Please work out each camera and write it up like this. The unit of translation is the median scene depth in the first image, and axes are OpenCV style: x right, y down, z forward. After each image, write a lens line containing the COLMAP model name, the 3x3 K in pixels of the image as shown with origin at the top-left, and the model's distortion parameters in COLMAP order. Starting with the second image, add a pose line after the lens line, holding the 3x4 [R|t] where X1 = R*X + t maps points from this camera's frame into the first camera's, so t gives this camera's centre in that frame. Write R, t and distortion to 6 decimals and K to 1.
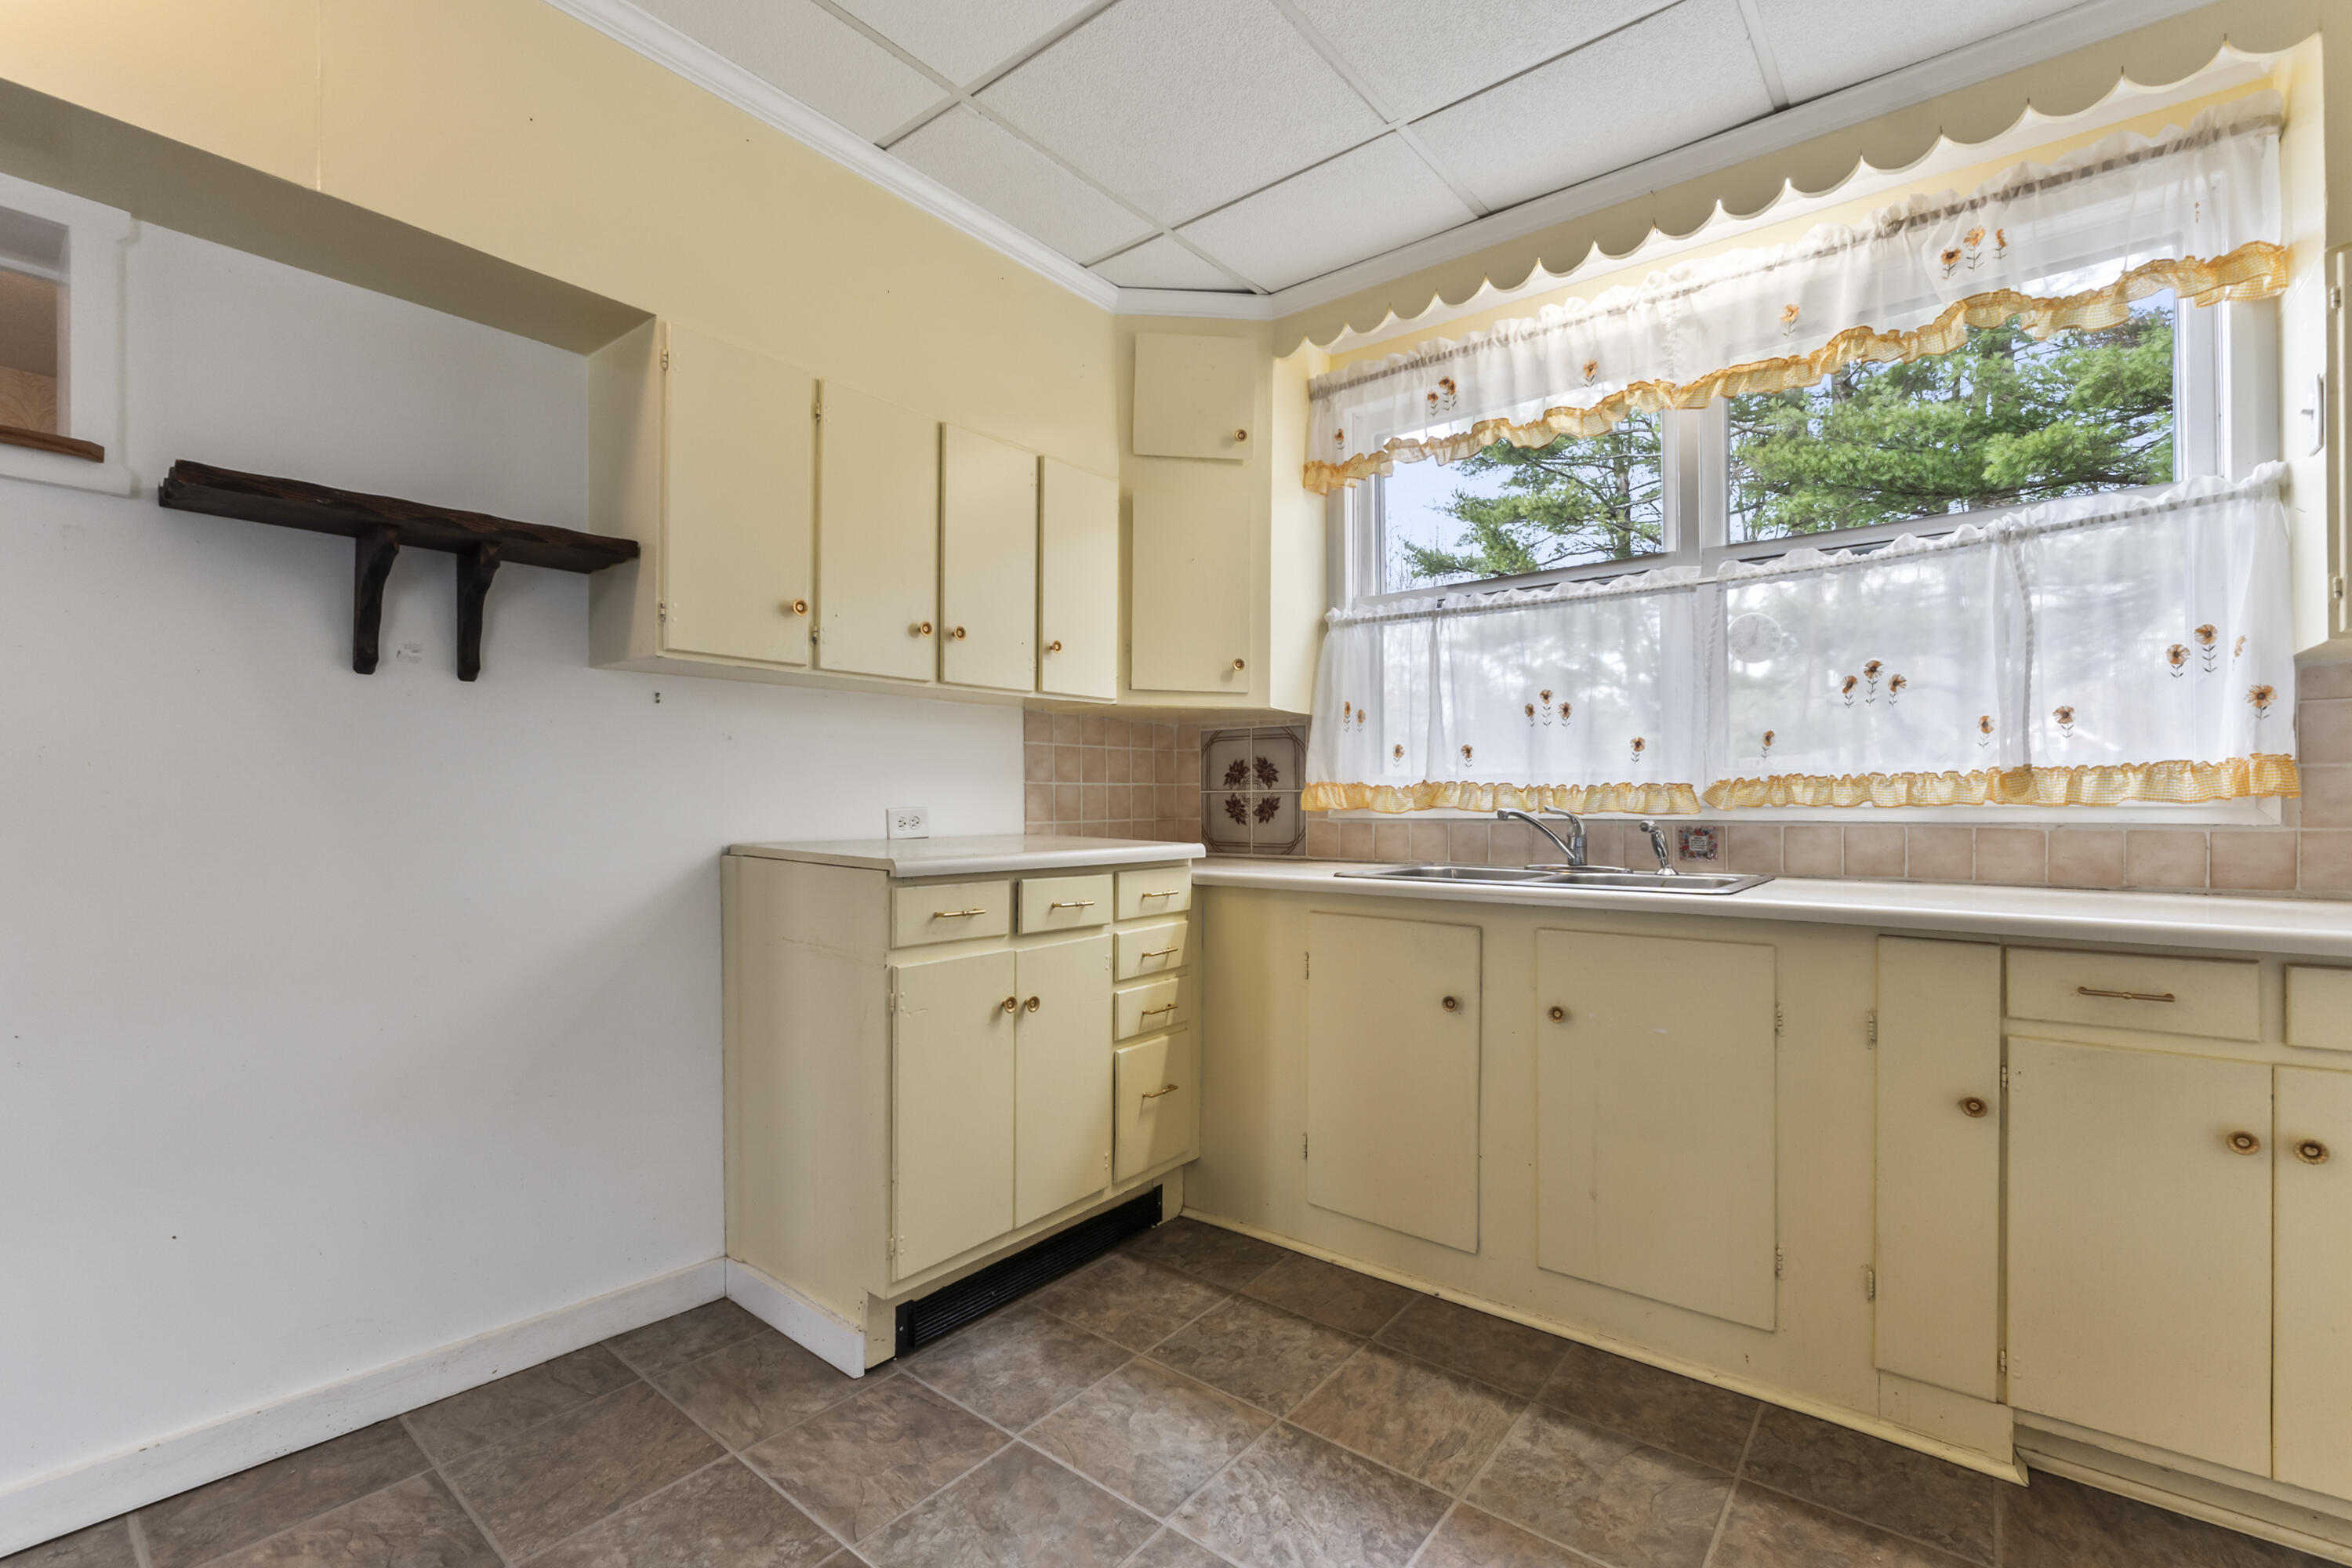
lens RADIAL K [[1006.3, 0, 1173.1], [0, 1006.3, 805.4], [0, 0, 1]] dist [-0.006710, -0.000100]
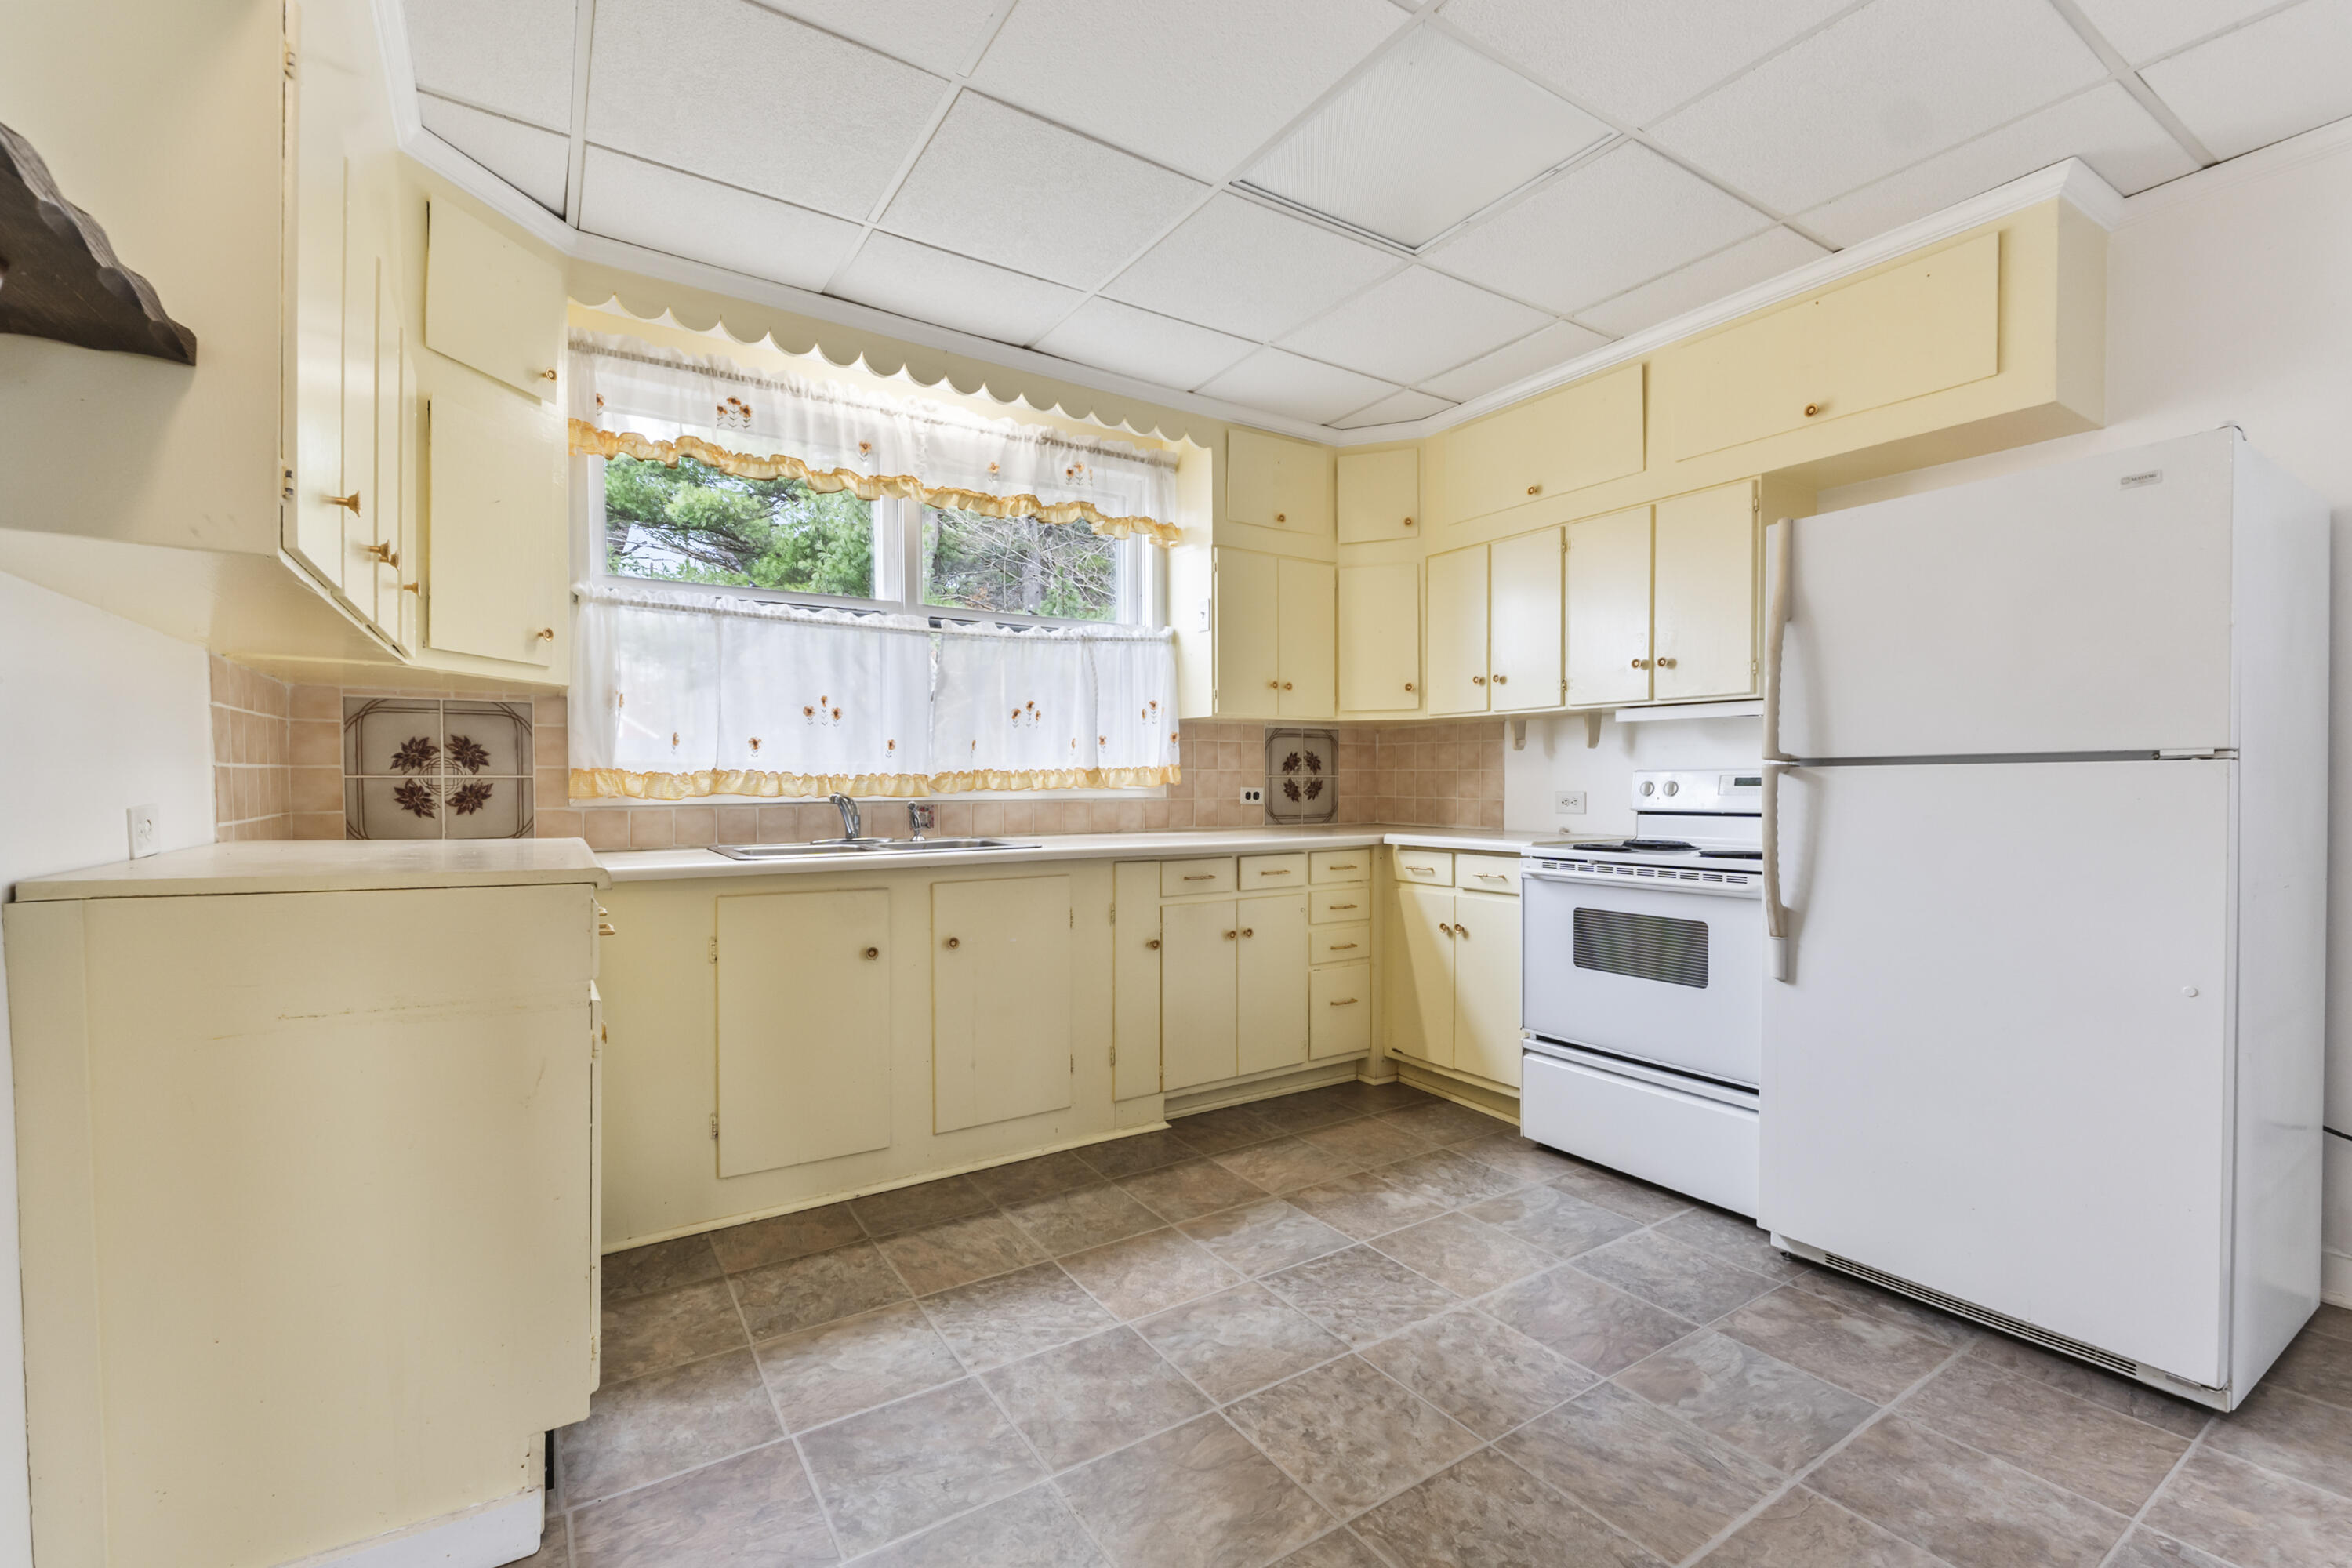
lens RADIAL K [[1006.3, 0, 1165.0], [0, 1006.3, 798.8], [0, 0, 1]] dist [-0.006710, -0.000100]
pose [[0.316508, -0.018400, 0.948411, -0.771807], [0.003203, 0.999827, 0.018328, -0.013462], [-0.948584, -0.002763, 0.316512, 0.269030]]
